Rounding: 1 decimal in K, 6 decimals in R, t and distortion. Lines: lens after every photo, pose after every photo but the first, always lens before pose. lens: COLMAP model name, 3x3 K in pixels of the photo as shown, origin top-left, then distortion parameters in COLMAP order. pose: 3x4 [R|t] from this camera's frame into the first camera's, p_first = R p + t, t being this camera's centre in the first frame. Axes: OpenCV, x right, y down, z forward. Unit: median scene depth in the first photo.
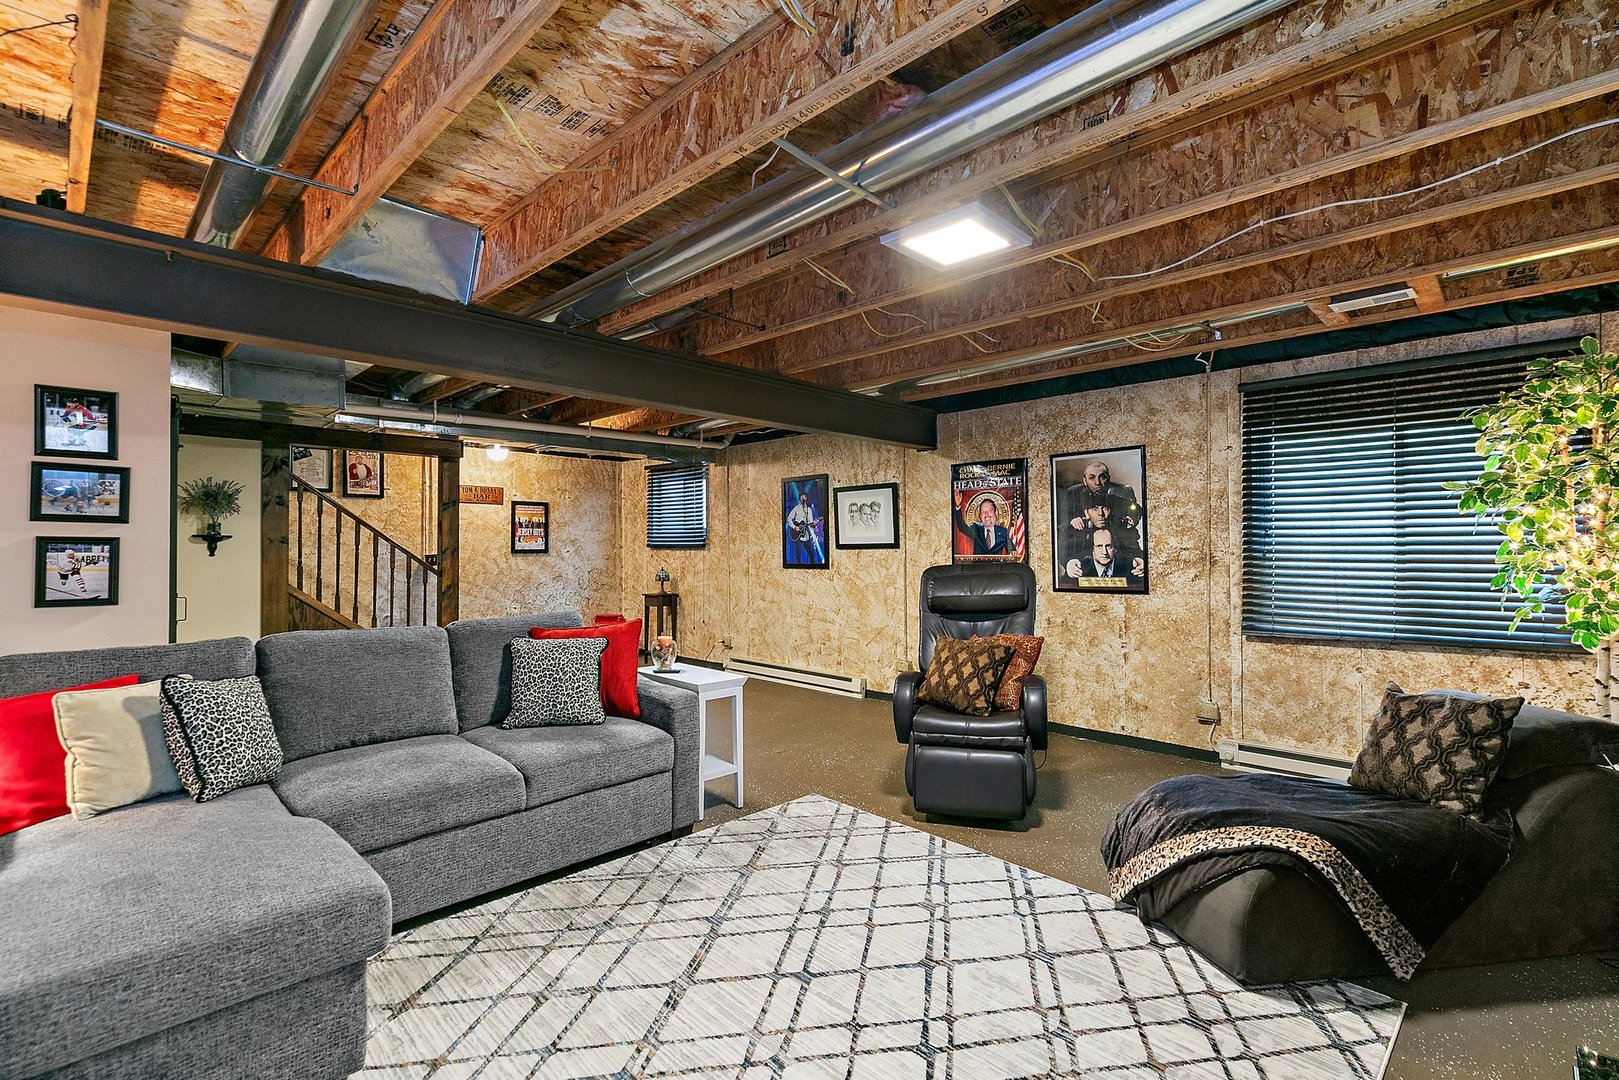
lens RADIAL K [[736.7, 0, 822.3], [0, 736.7, 538.1], [0, 0, 1]] dist [0.003378, -0.000508]
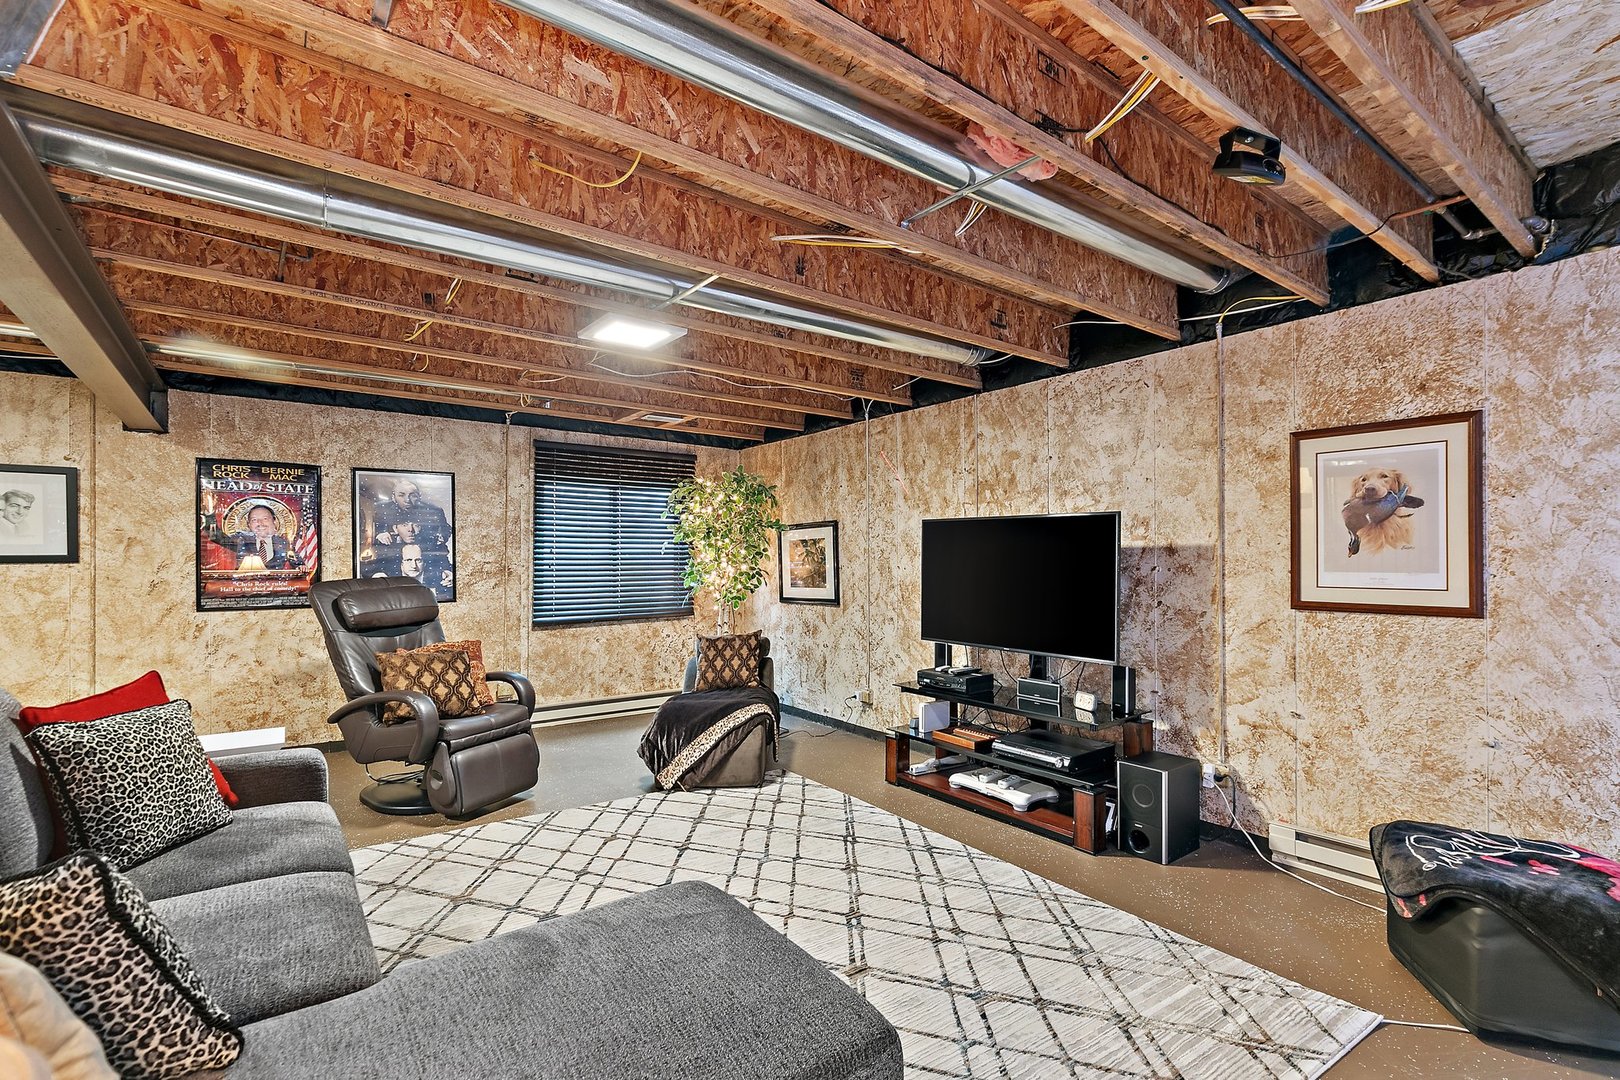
lens RADIAL K [[737.2, 0, 822.8], [0, 737.2, 538.1], [0, 0, 1]] dist [0.003378, -0.000508]
pose [[0.151680, 0.031855, 0.987916, -0.688085], [-0.012807, 0.999460, -0.030260, 0.004262], [-0.988347, -0.008062, 0.152006, 0.278451]]
